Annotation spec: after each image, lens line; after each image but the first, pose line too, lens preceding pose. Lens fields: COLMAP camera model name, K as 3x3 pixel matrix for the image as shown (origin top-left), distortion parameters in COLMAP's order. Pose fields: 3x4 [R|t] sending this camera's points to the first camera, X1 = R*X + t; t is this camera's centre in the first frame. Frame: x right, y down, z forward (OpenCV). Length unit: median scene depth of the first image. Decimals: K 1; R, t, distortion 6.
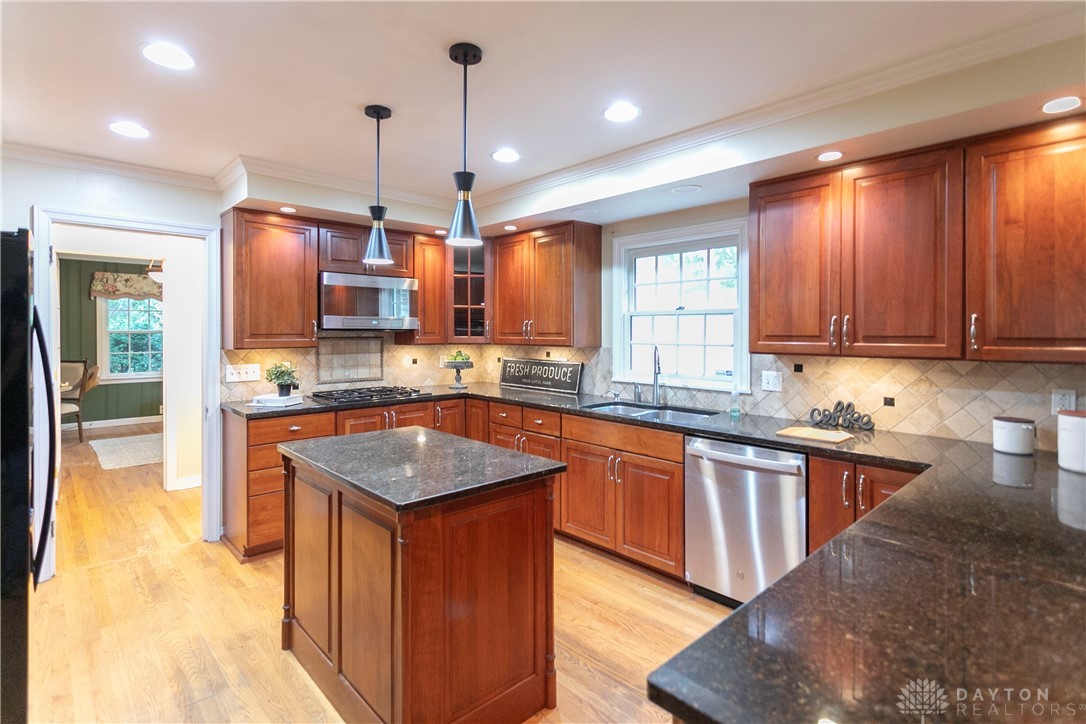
lens RADIAL K [[542.4, 0, 551.5], [0, 542.4, 333.8], [0, 0, 1]] dist [0.004660, -0.000076]
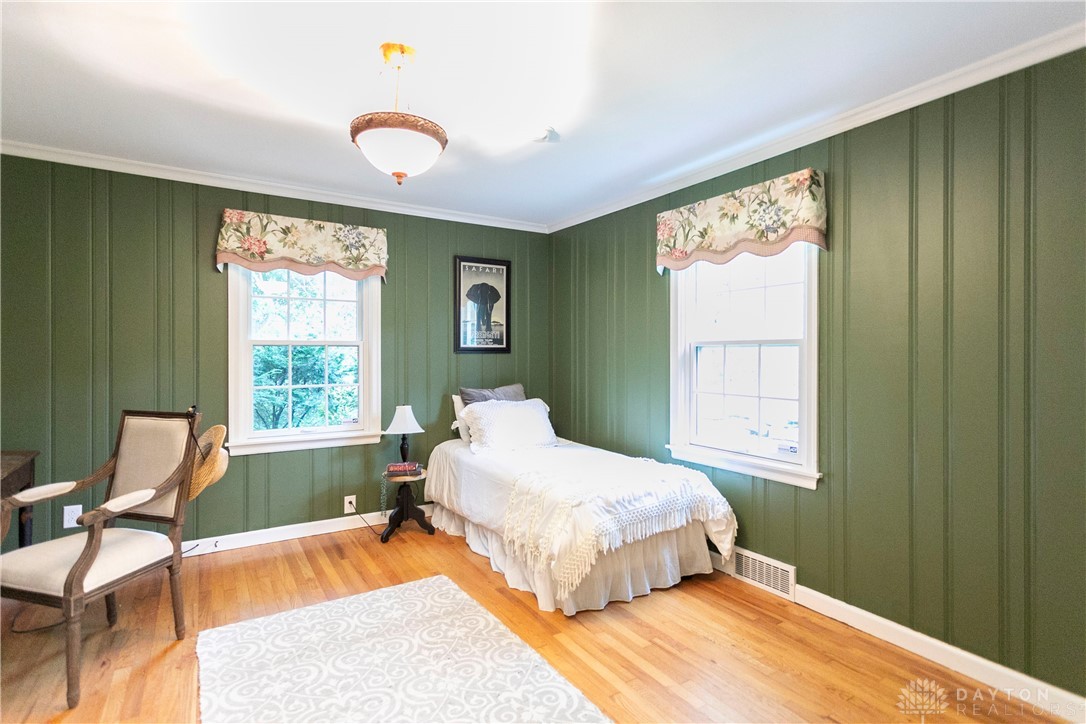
lens RADIAL K [[542.4, 0, 543.0], [0, 542.4, 359.9], [0, 0, 1]] dist [0.004660, -0.000076]
pose [[0.979524, 0.002577, -0.201310, -0.483922], [-0.003187, 0.999991, -0.002706, 0.012198], [0.201301, 0.003292, 0.979524, 0.605095]]
